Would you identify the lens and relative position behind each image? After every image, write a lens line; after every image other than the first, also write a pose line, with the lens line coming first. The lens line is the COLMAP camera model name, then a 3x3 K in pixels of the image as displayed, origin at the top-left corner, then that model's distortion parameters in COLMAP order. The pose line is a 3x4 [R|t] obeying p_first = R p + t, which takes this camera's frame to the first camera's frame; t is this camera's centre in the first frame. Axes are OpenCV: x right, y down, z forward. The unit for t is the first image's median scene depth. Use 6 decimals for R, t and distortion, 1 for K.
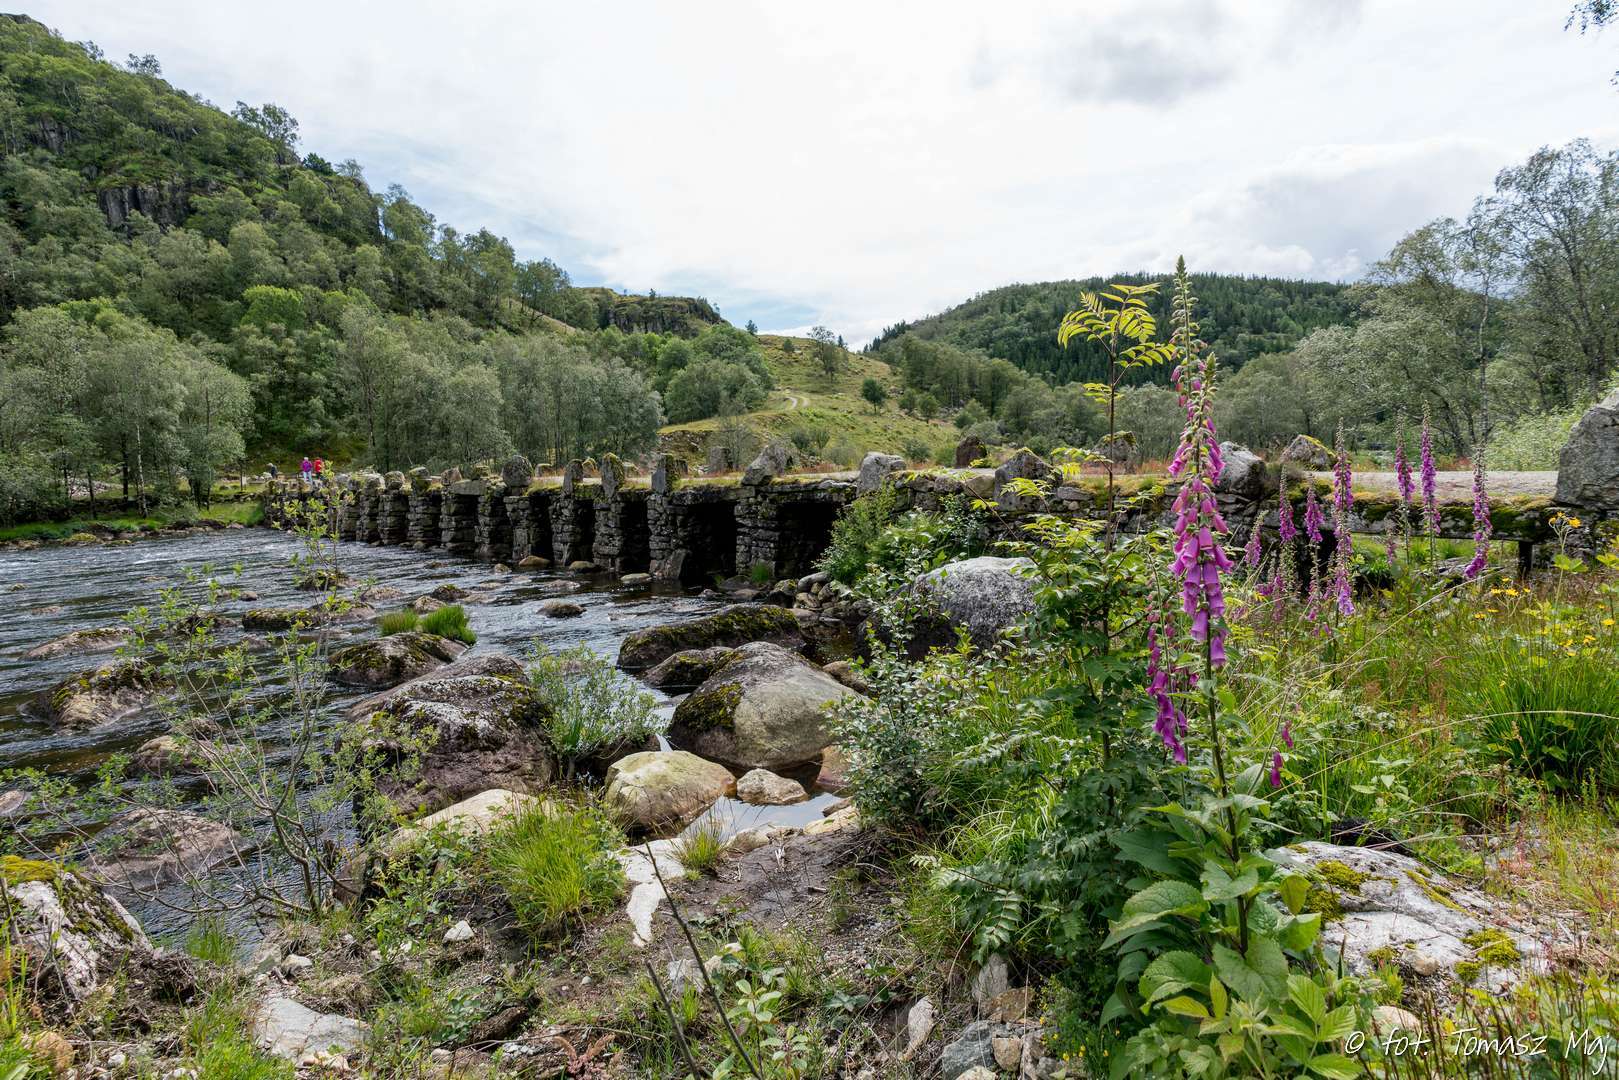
lens RADIAL K [[984.6, 0, 833.0], [0, 984.6, 514.9], [0, 0, 1]] dist [-0.036906, 0.001747]
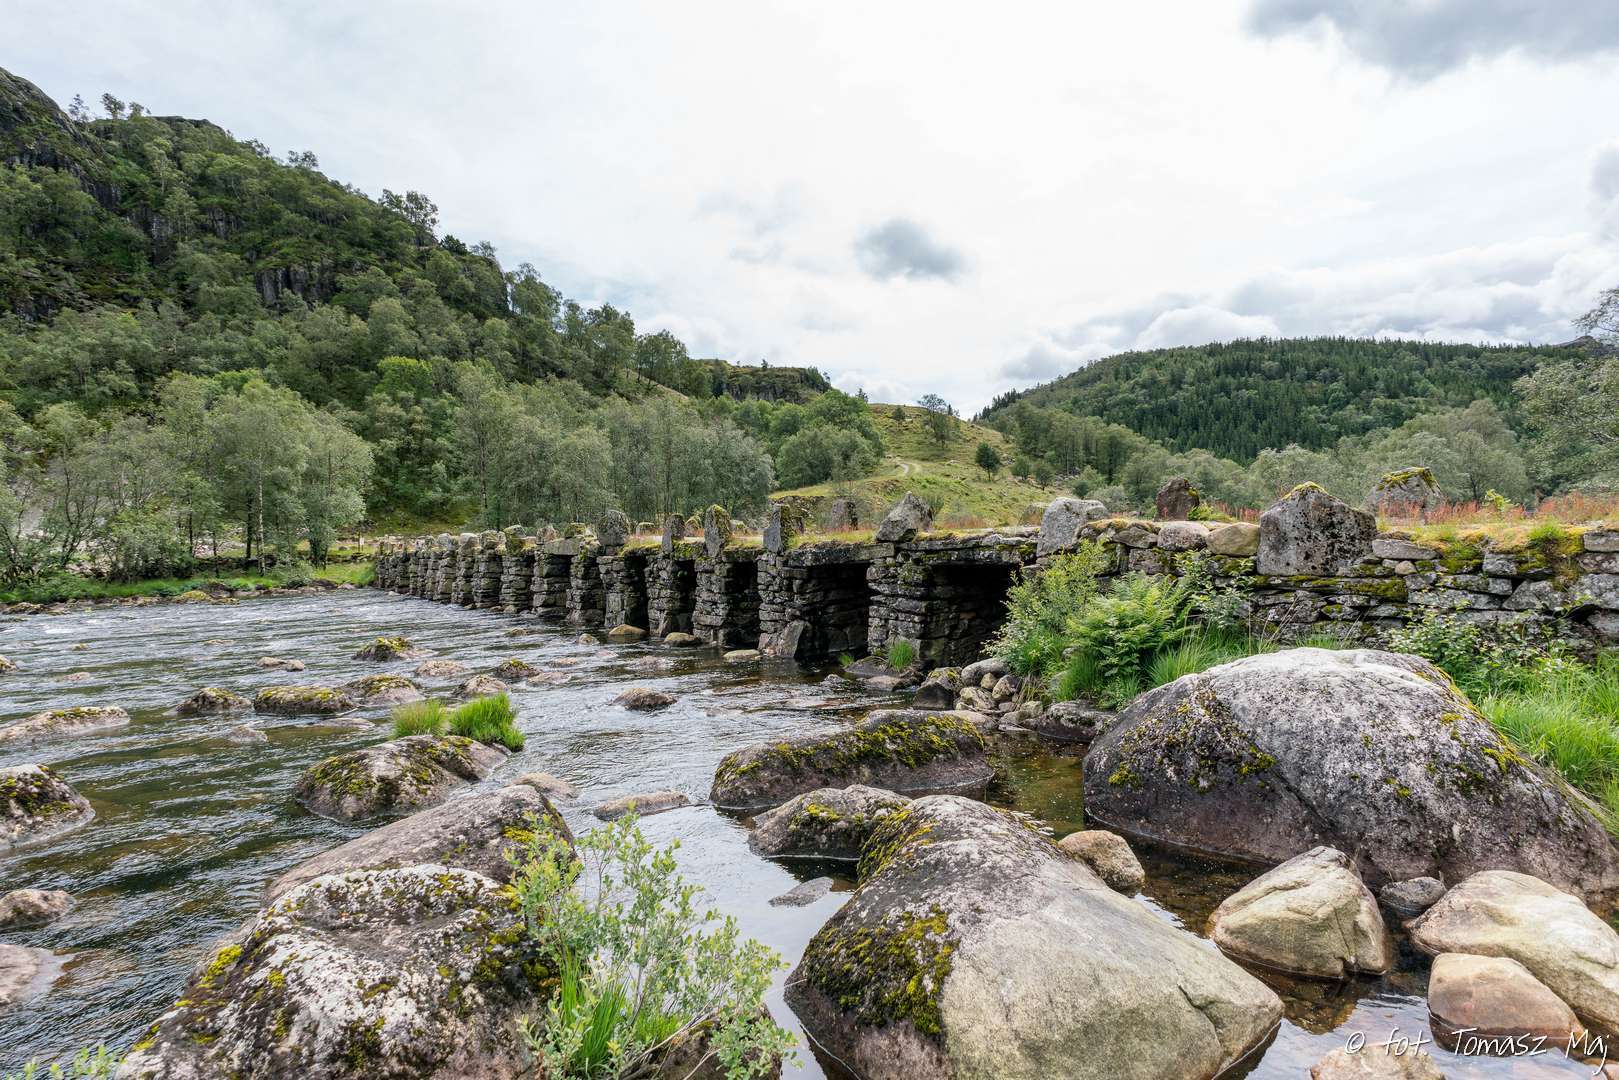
lens RADIAL K [[984.6, 0, 833.0], [0, 984.6, 514.9], [0, 0, 1]] dist [-0.036906, 0.001747]
pose [[0.994000, 0.005955, -0.109217, -0.039104], [-0.013595, 0.997500, -0.069342, 0.003580], [0.108531, 0.070411, 0.991596, 0.199880]]
